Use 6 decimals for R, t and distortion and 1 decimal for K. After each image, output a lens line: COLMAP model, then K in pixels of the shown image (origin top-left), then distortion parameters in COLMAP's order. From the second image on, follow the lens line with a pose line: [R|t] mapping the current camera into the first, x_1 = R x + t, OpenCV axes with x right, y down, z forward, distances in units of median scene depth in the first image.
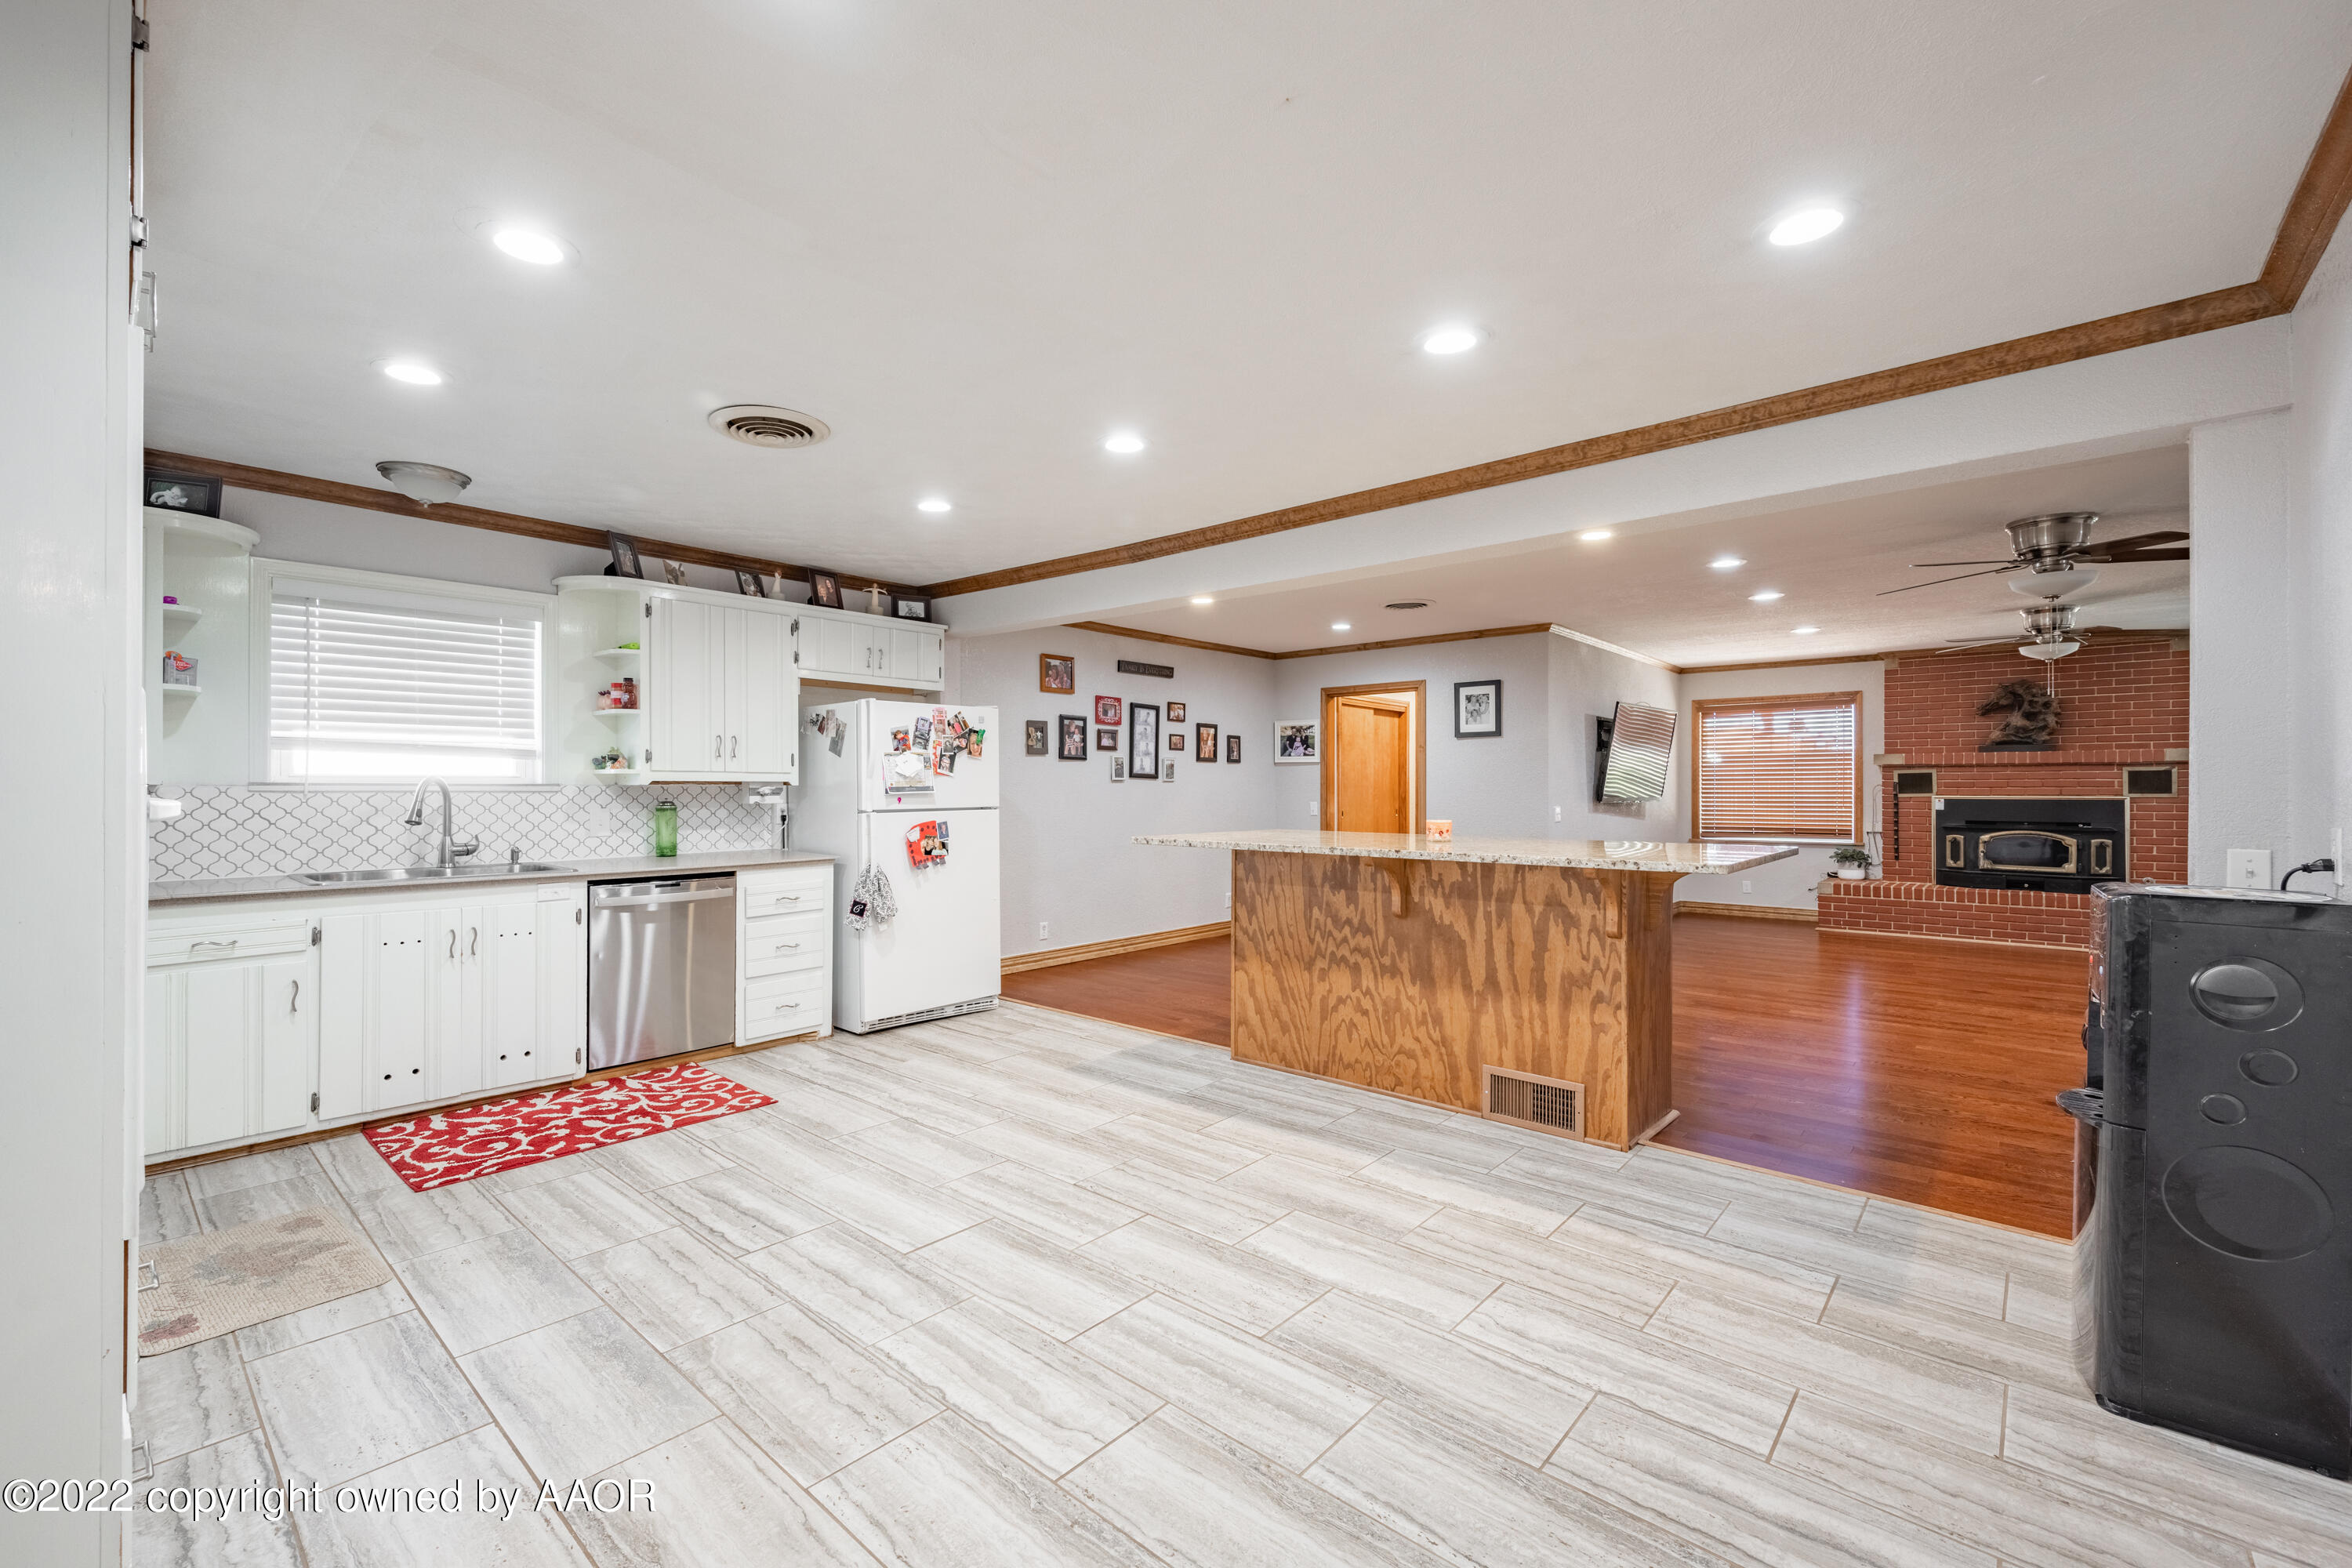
lens RADIAL K [[983.1, 0, 1096.7], [0, 983.1, 786.3], [0, 0, 1]] dist [-0.000528, -0.000196]
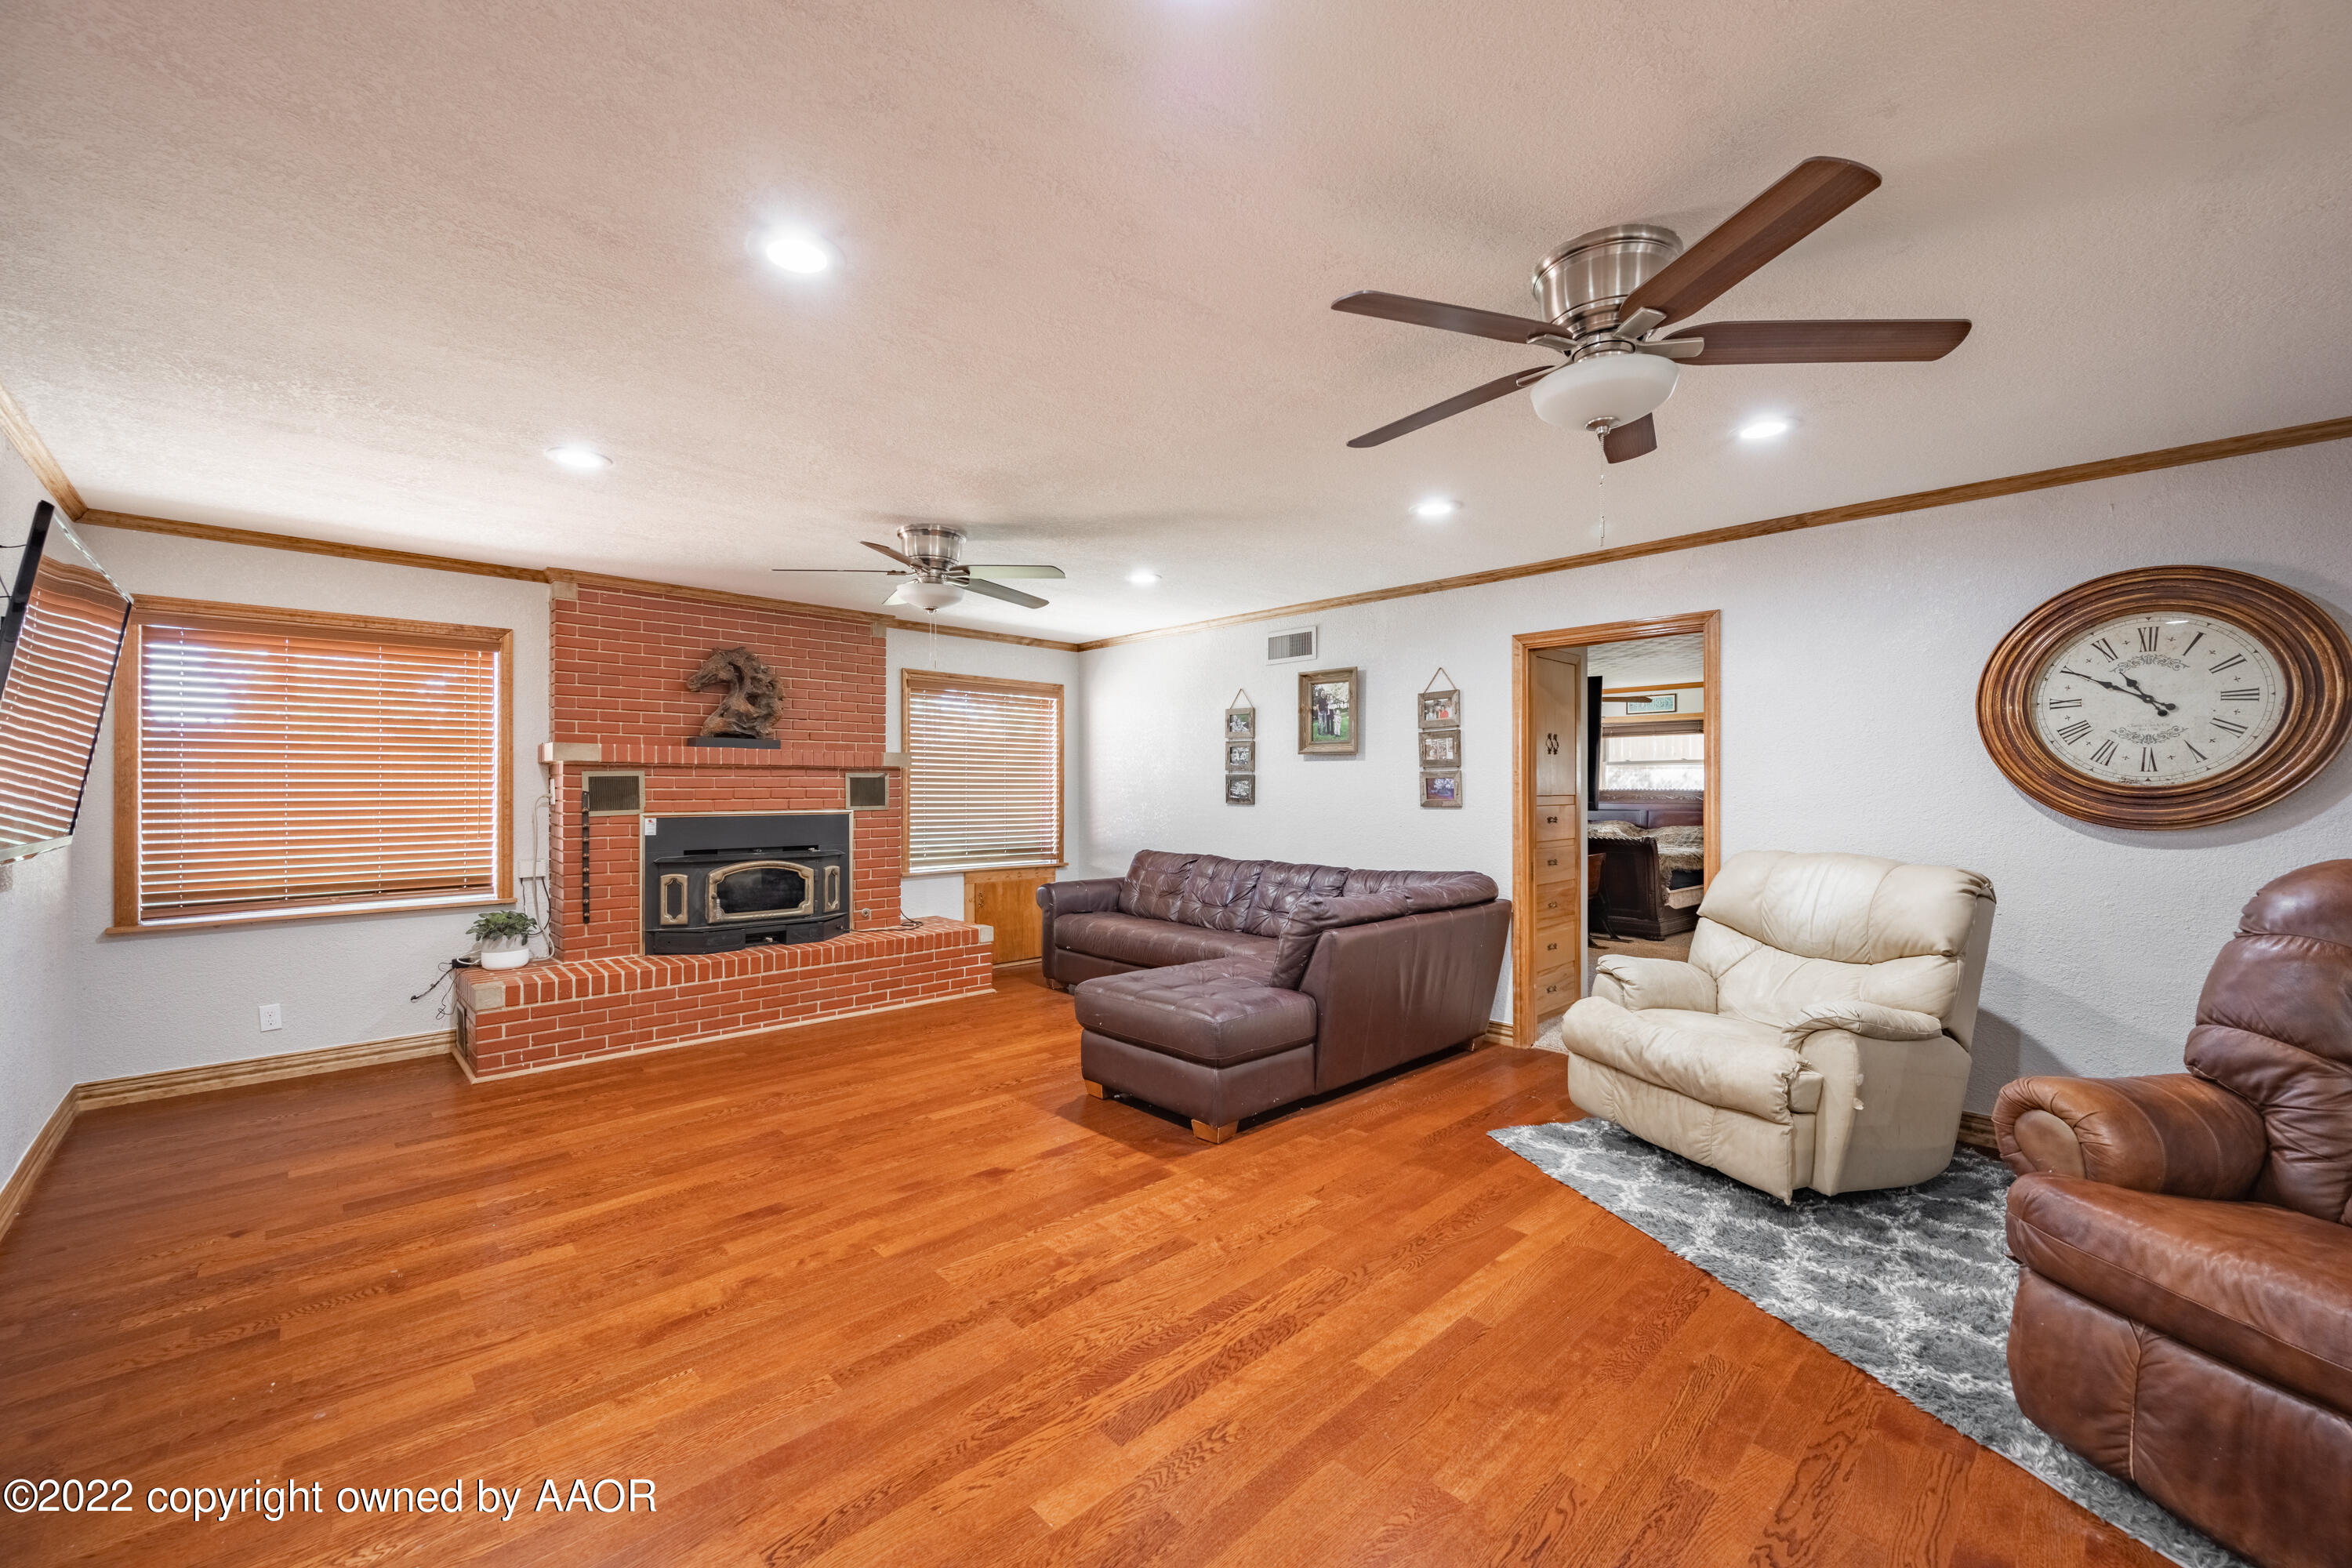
lens RADIAL K [[930.3, 0, 1185.5], [0, 930.3, 787.4], [0, 0, 1]] dist [-0.001824, -0.000226]
pose [[0.033829, 0.001945, 0.999426, 0.280780], [-0.001276, 0.999997, -0.001903, -0.006223], [-0.999427, -0.001211, 0.033831, 0.651038]]
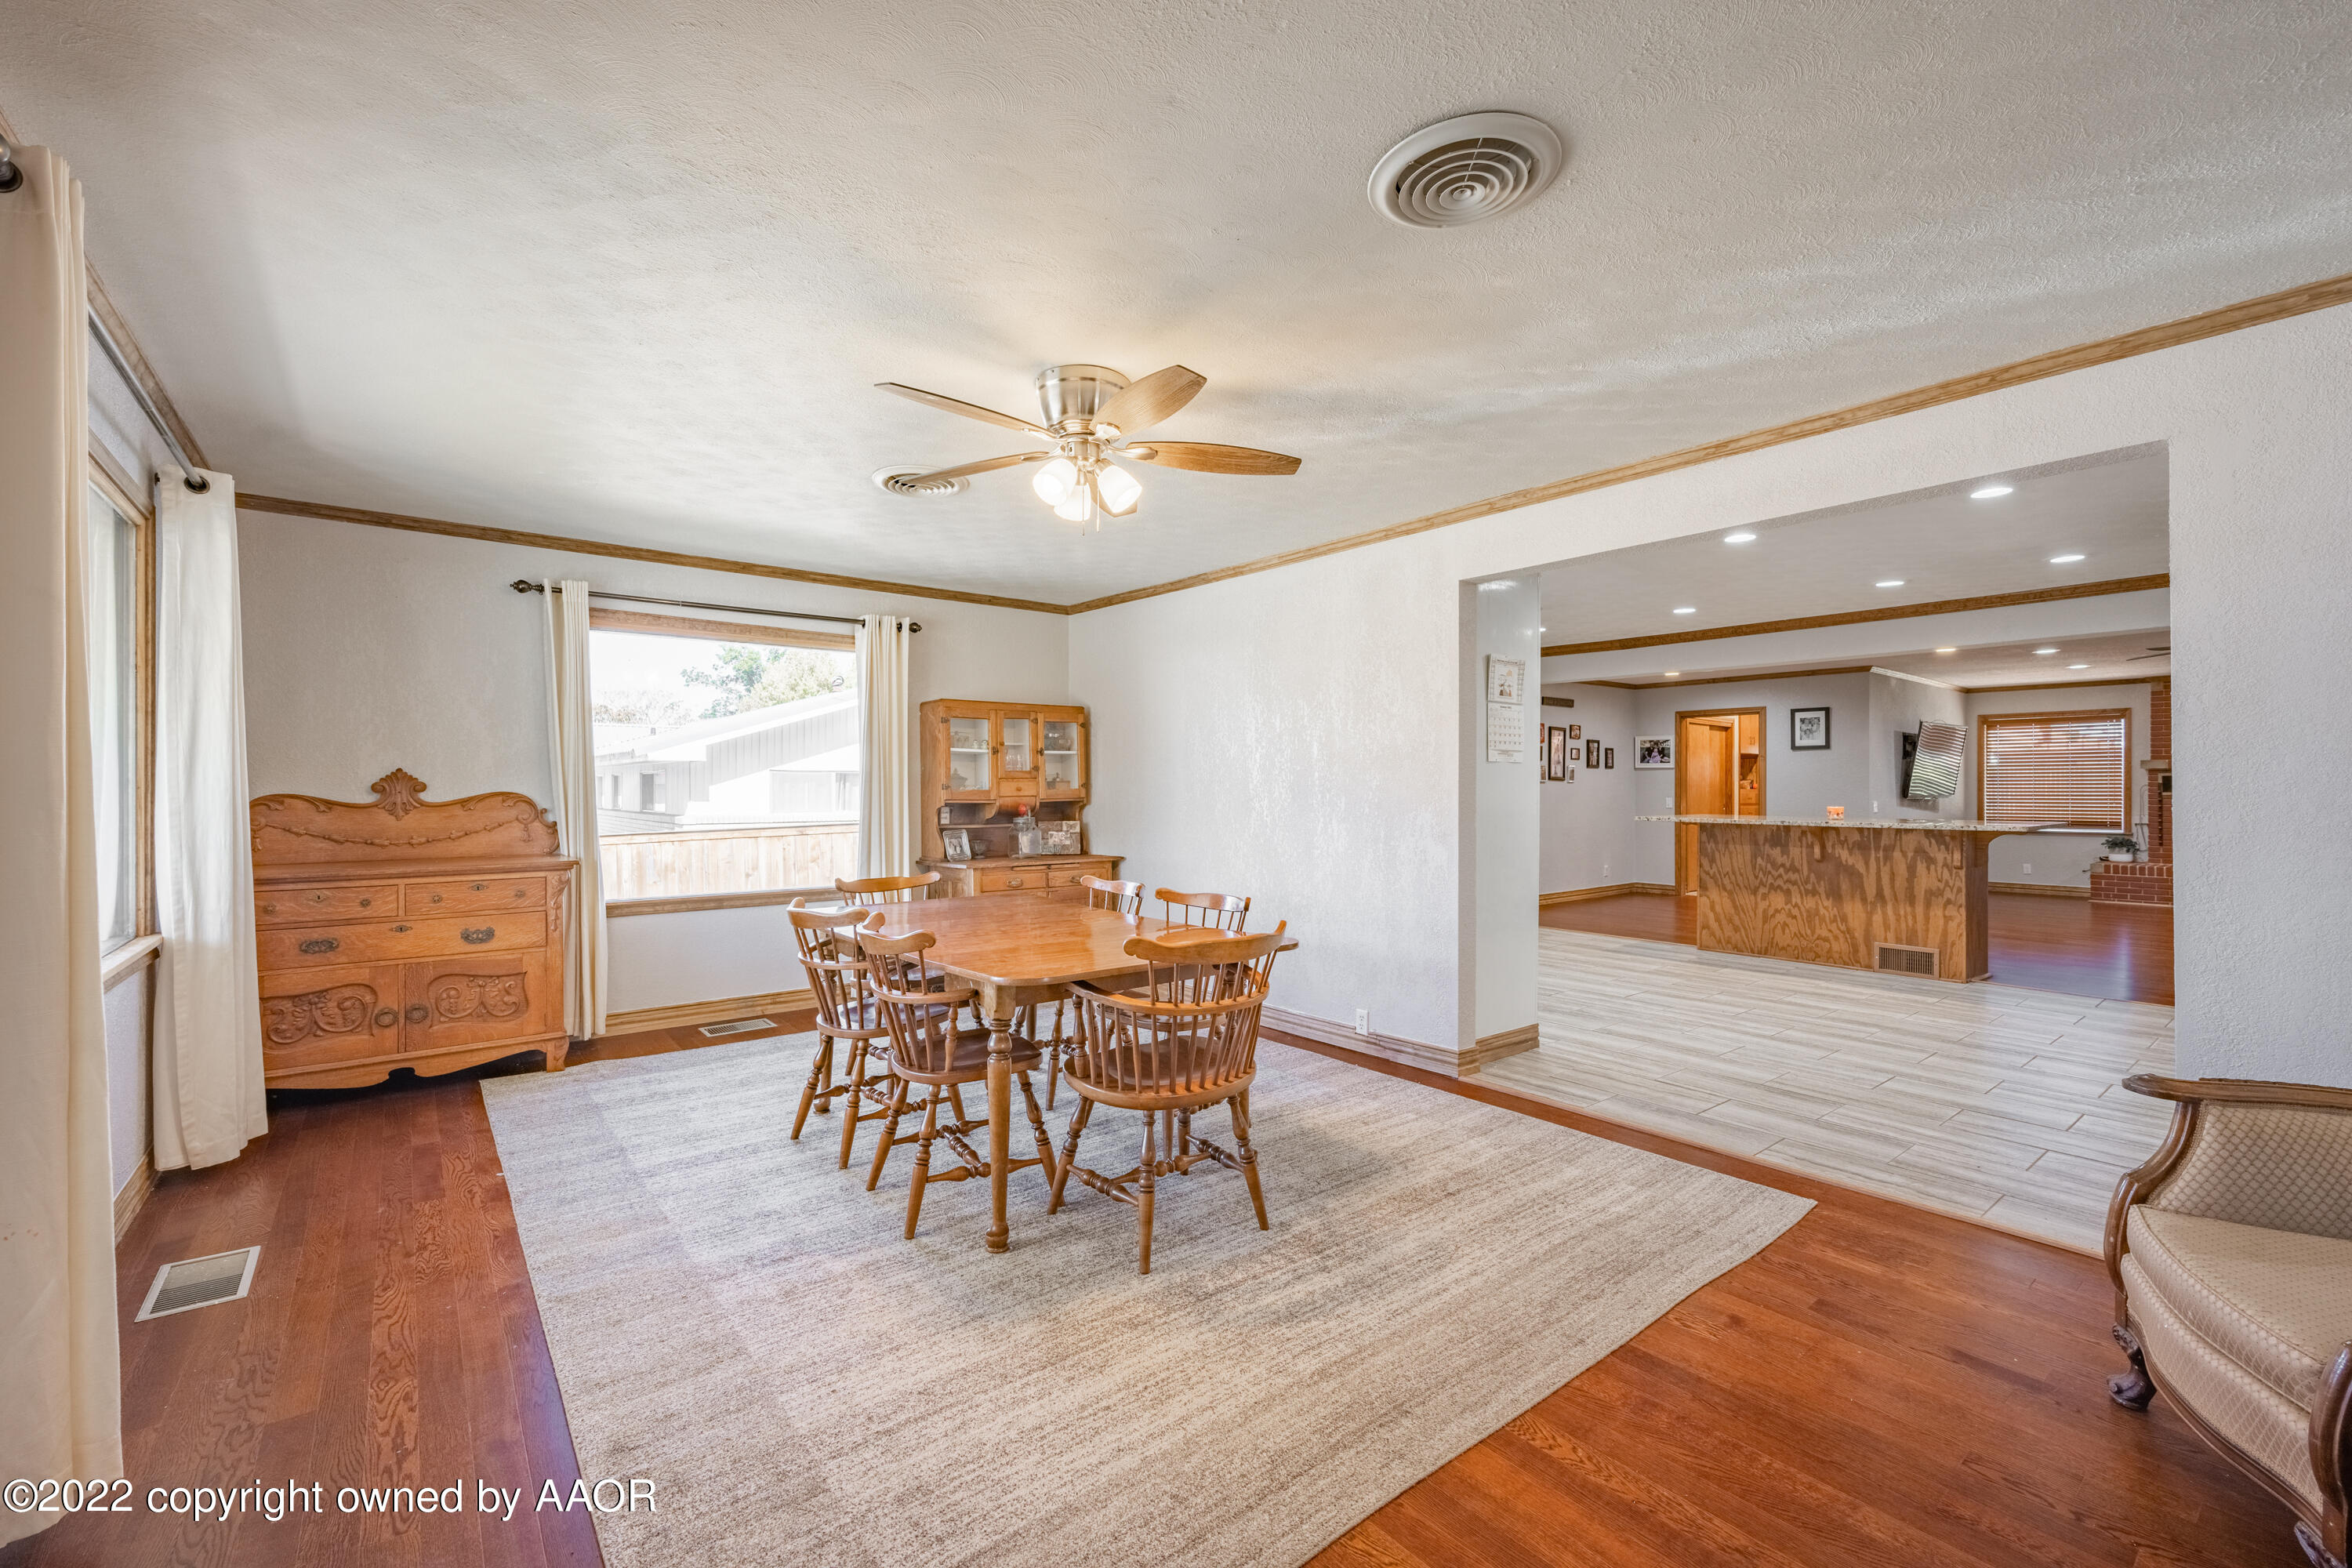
lens RADIAL K [[989.0, 0, 1182.9], [0, 989.0, 788.2], [0, 0, 1]] dist [-0.000505, 0.000122]
pose [[0.993182, 0.000772, -0.116568, -0.270864], [-0.000374, 0.999994, 0.003436, -0.001446], [0.116570, -0.003369, 0.993177, -0.390816]]
